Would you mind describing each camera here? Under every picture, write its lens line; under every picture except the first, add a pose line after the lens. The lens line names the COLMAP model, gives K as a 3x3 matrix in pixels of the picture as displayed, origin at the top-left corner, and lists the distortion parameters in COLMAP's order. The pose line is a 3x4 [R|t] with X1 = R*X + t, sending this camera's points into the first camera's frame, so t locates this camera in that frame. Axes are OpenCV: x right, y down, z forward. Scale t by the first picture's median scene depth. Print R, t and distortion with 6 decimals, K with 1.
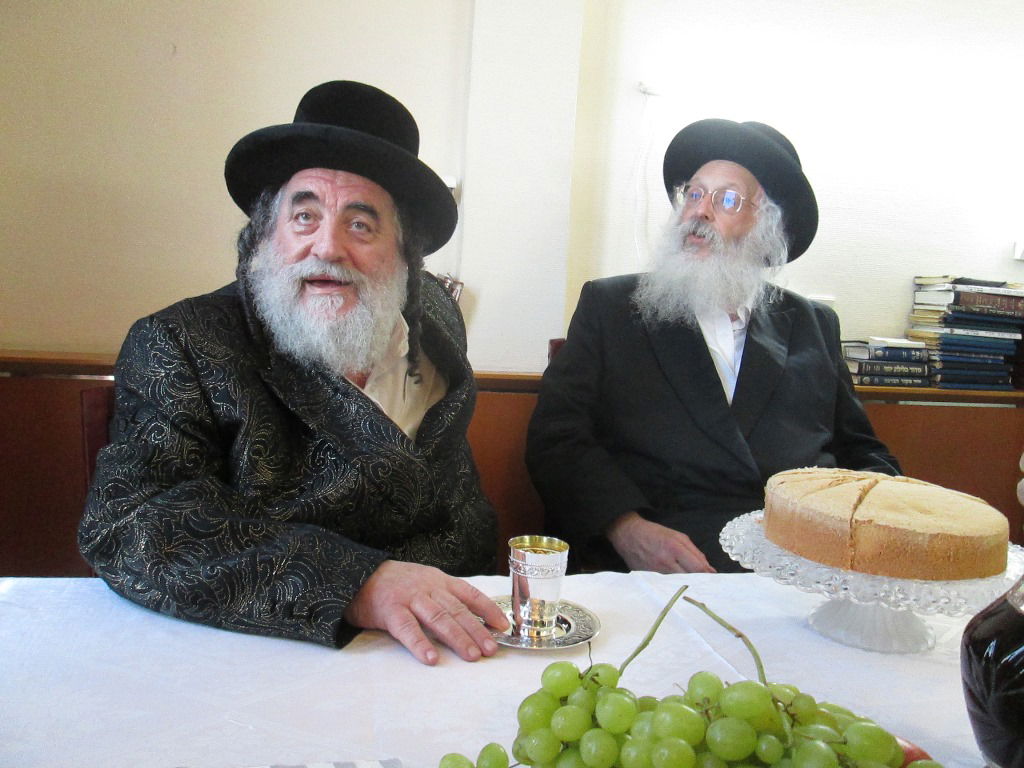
lens RADIAL K [[828.9, 0, 527.7], [0, 828.9, 378.1], [0, 0, 1]] dist [-0.020126, -0.011216]
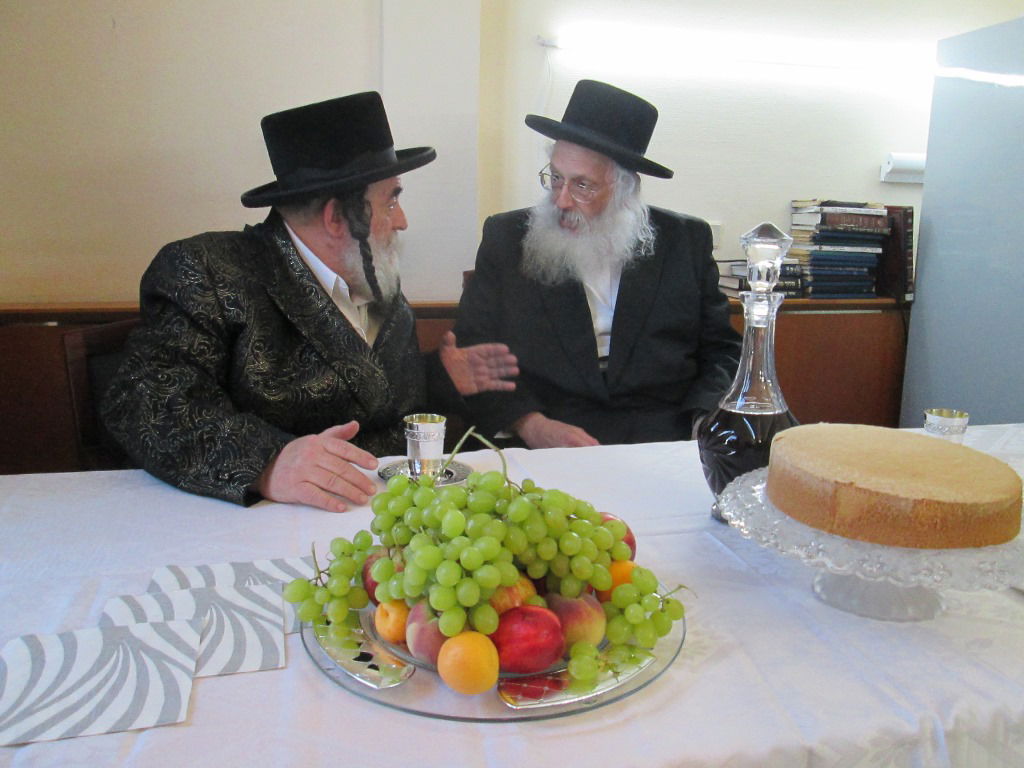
lens RADIAL K [[828.9, 0, 511.9], [0, 828.9, 382.4], [0, 0, 1]] dist [-0.020126, -0.011216]
pose [[0.998630, -0.047383, 0.022215, 0.052458], [0.045285, 0.995182, 0.086957, 0.009634], [-0.026229, -0.085832, 0.995964, -0.149074]]
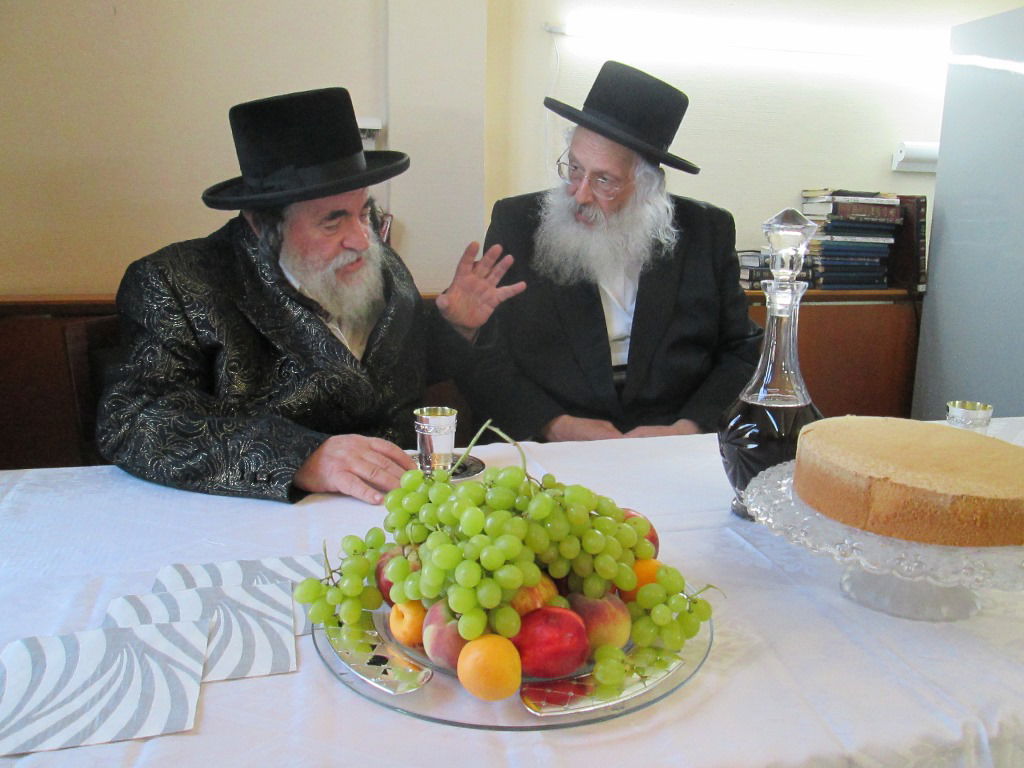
lens RADIAL K [[828.9, 0, 513.6], [0, 828.9, 382.1], [0, 0, 1]] dist [-0.020126, -0.011216]
pose [[0.998587, -0.049015, 0.020540, 0.046349], [0.046857, 0.994386, 0.094875, 0.011249], [-0.025075, -0.093778, 0.995277, -0.135199]]
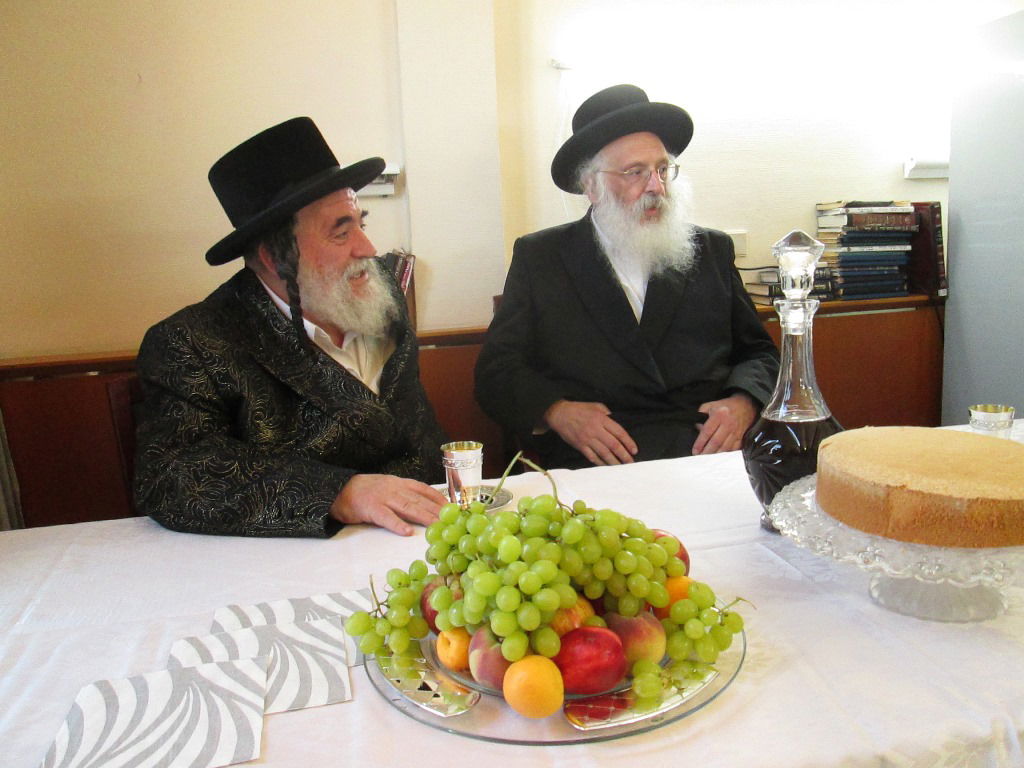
lens RADIAL K [[828.9, 0, 515.3], [0, 828.9, 384.3], [0, 0, 1]] dist [-0.020126, -0.011216]
pose [[0.994096, -0.108100, -0.009404, 0.047200], [0.108477, 0.992154, 0.062151, 0.007139], [0.002612, -0.062804, 0.998022, -0.153315]]
